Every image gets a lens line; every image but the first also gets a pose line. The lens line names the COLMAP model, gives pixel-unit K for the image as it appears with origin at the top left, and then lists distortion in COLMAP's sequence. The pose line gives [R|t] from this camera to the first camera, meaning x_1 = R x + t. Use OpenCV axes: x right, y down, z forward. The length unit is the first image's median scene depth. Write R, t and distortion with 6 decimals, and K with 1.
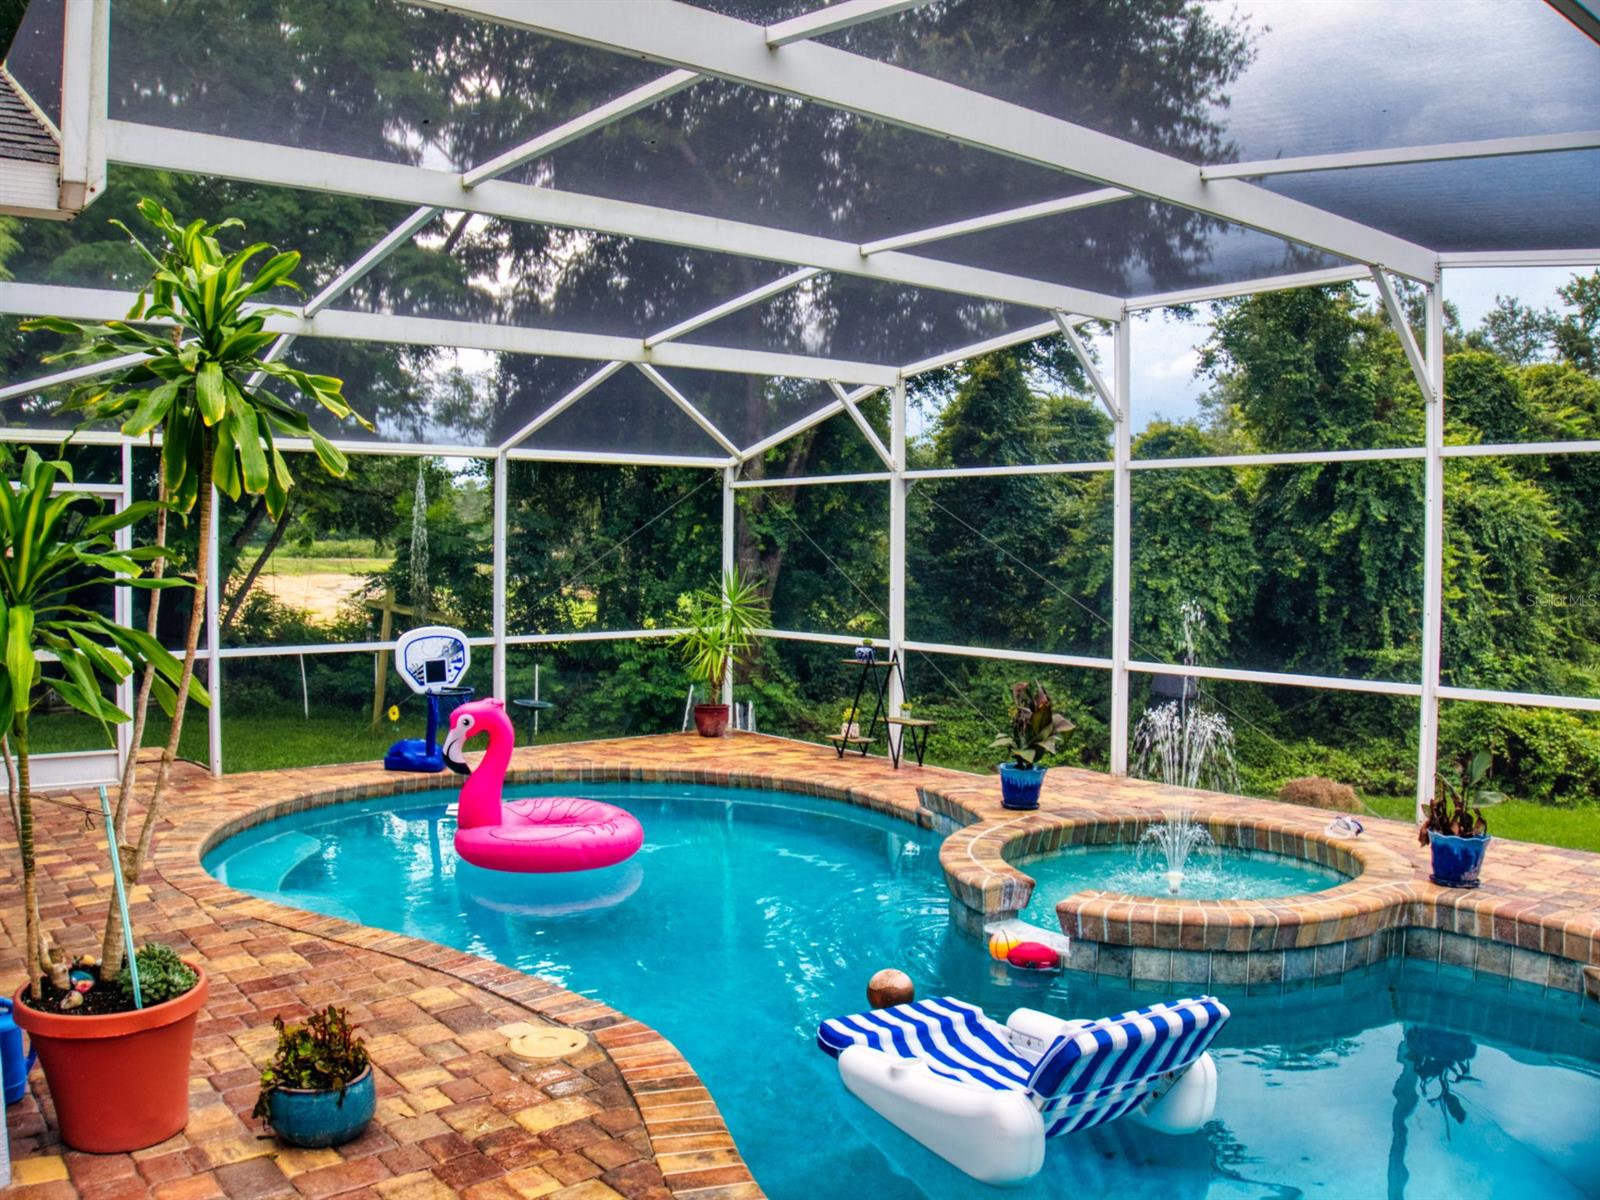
lens RADIAL K [[1338.1, 0, 792.4], [0, 1338.1, 604.1], [0, 0, 1]] dist [-0.200512, 0.086357]
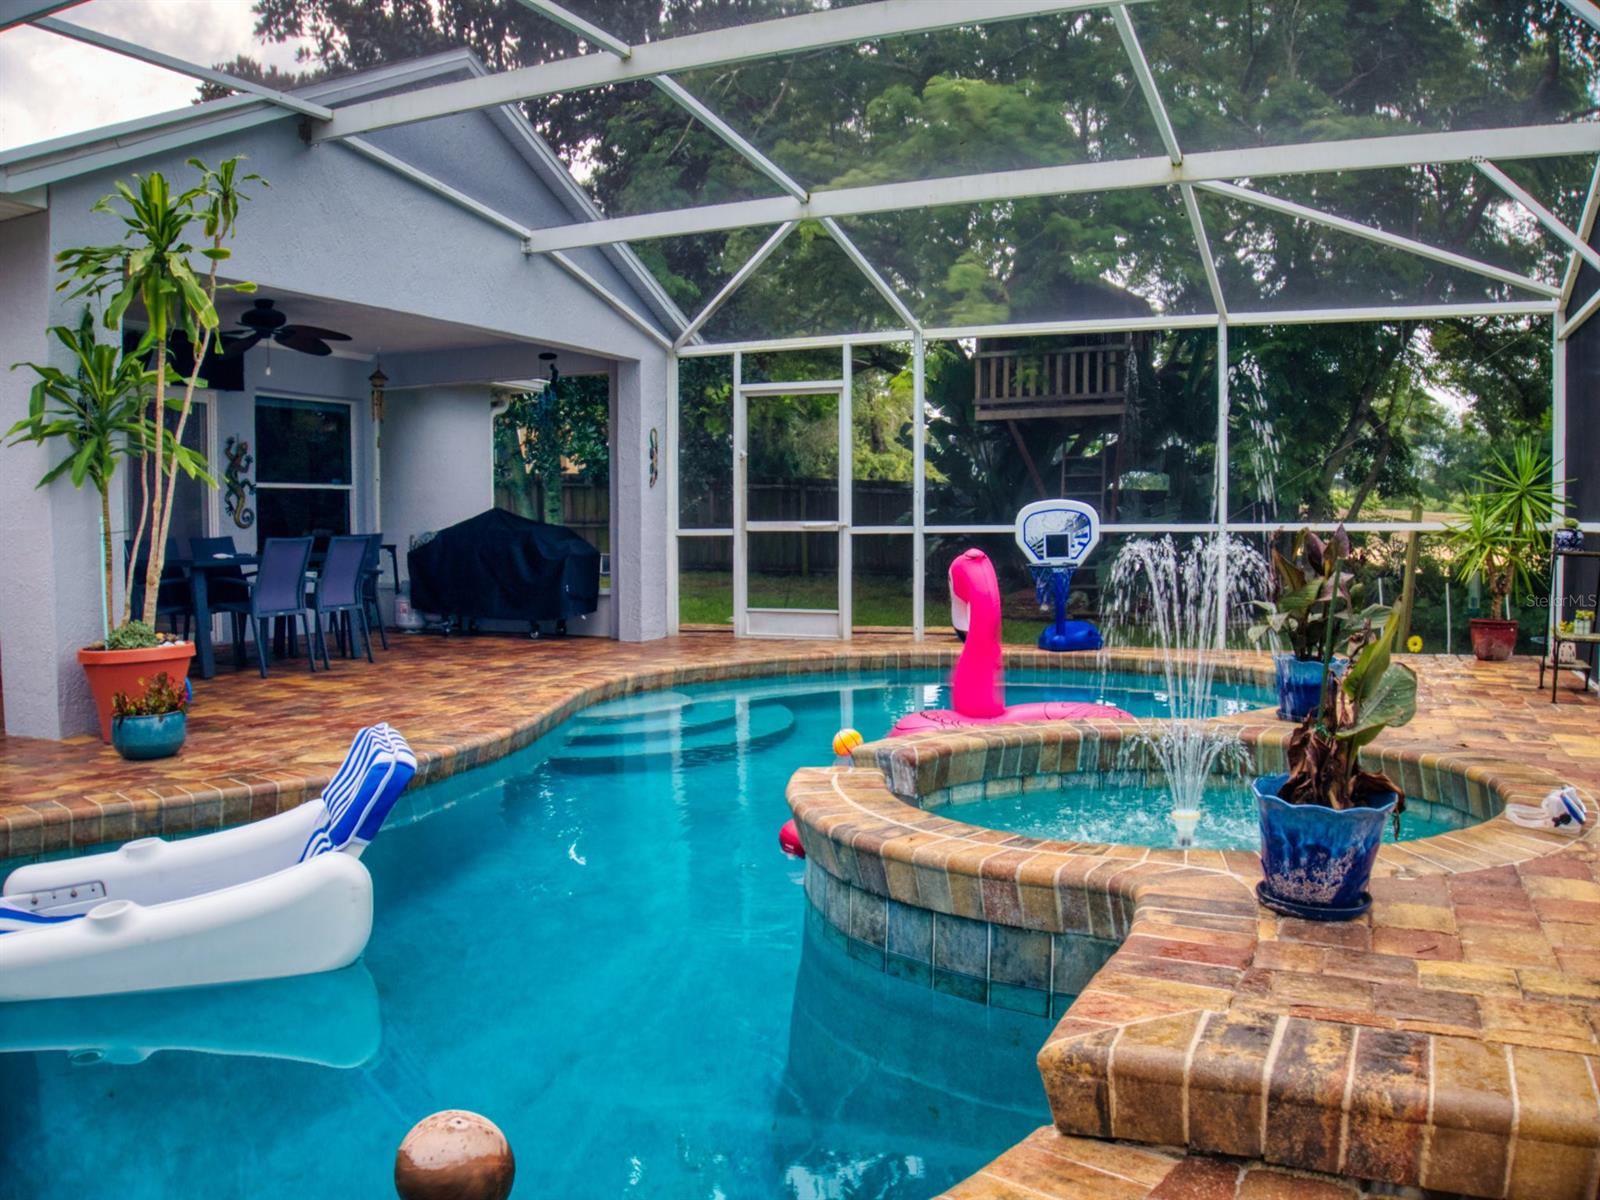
lens RADIAL K [[1338.1, 0, 795.6], [0, 1338.1, 598.2], [0, 0, 1]] dist [-0.200512, 0.086357]
pose [[0.453634, 0.038360, -0.890362, 0.507869], [-0.026652, 0.999210, 0.029471, 0.065792], [0.890789, 0.010361, 0.454298, 0.390552]]
